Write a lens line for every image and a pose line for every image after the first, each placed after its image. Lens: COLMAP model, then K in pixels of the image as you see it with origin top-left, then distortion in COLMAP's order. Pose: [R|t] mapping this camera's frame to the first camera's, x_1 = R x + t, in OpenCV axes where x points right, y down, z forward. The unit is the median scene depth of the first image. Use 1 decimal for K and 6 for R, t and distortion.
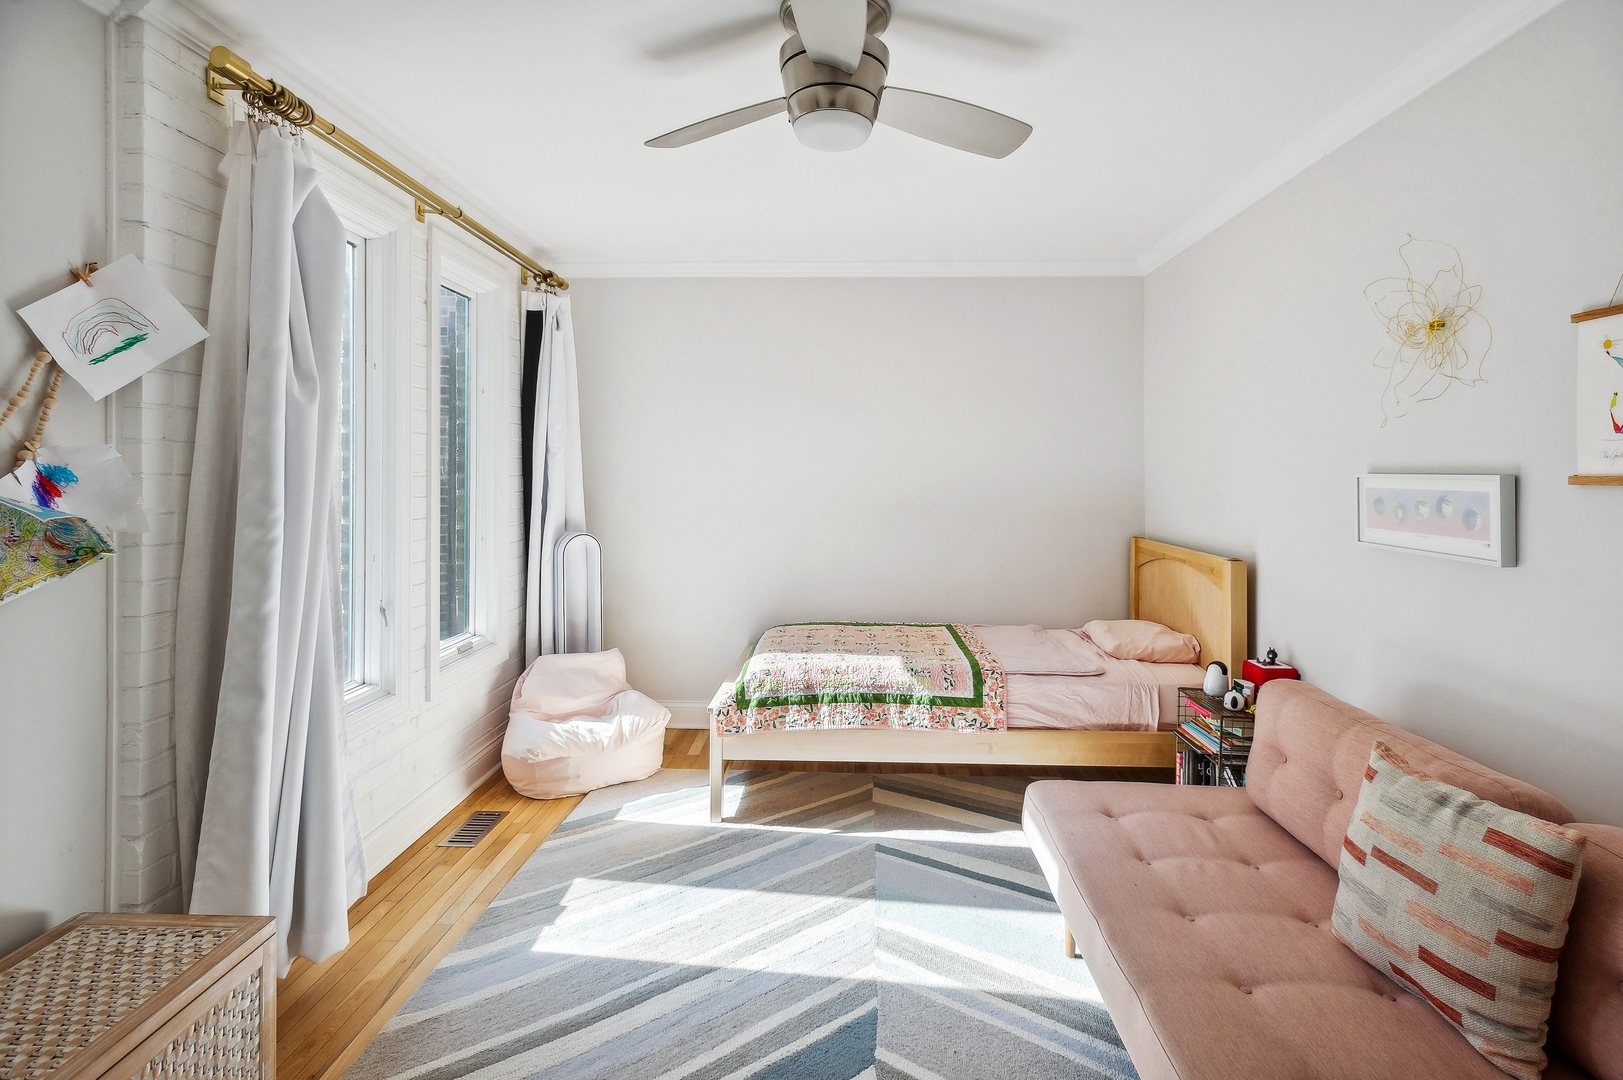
lens RADIAL K [[773.6, 0, 800.9], [0, 773.6, 492.4], [0, 0, 1]] dist [0.000392, -0.001017]
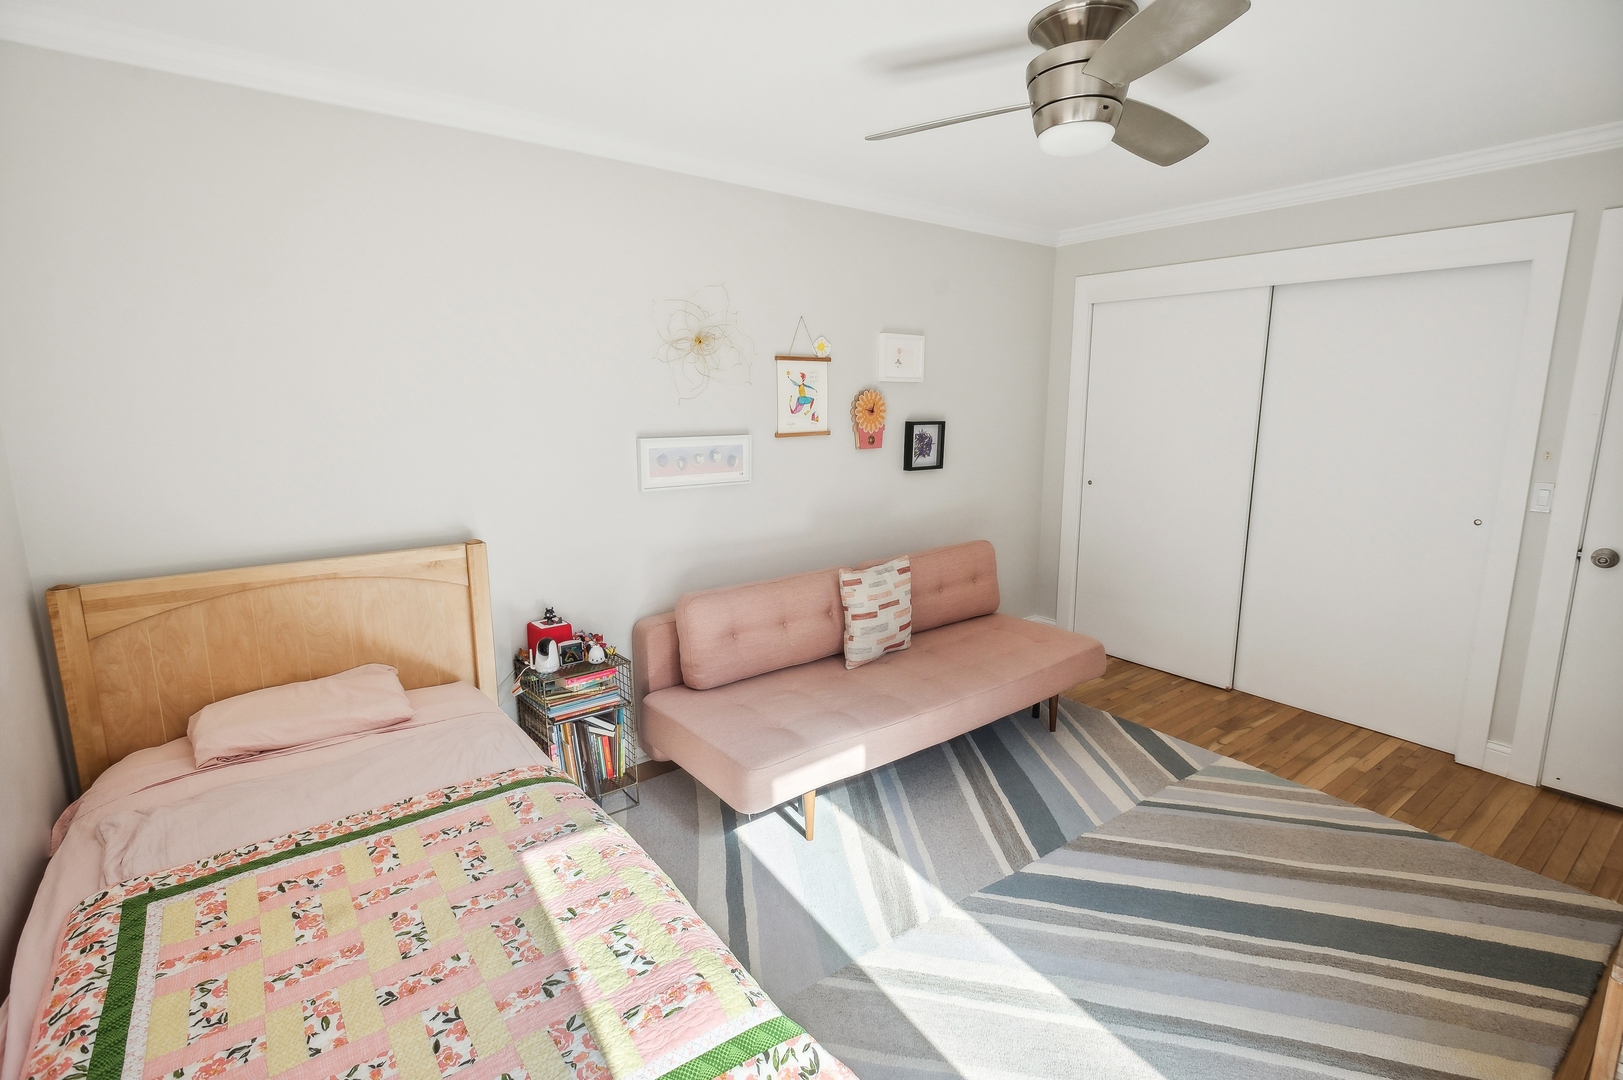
lens RADIAL K [[758.6, 0, 808.9], [0, 758.6, 525.5], [0, 0, 1]] dist [0.014059, -0.000060]
pose [[-0.641488, -0.148811, 0.752561, -0.539598], [0.017186, 0.977971, 0.208033, -0.164492], [-0.766940, 0.146384, -0.624799, 1.814295]]
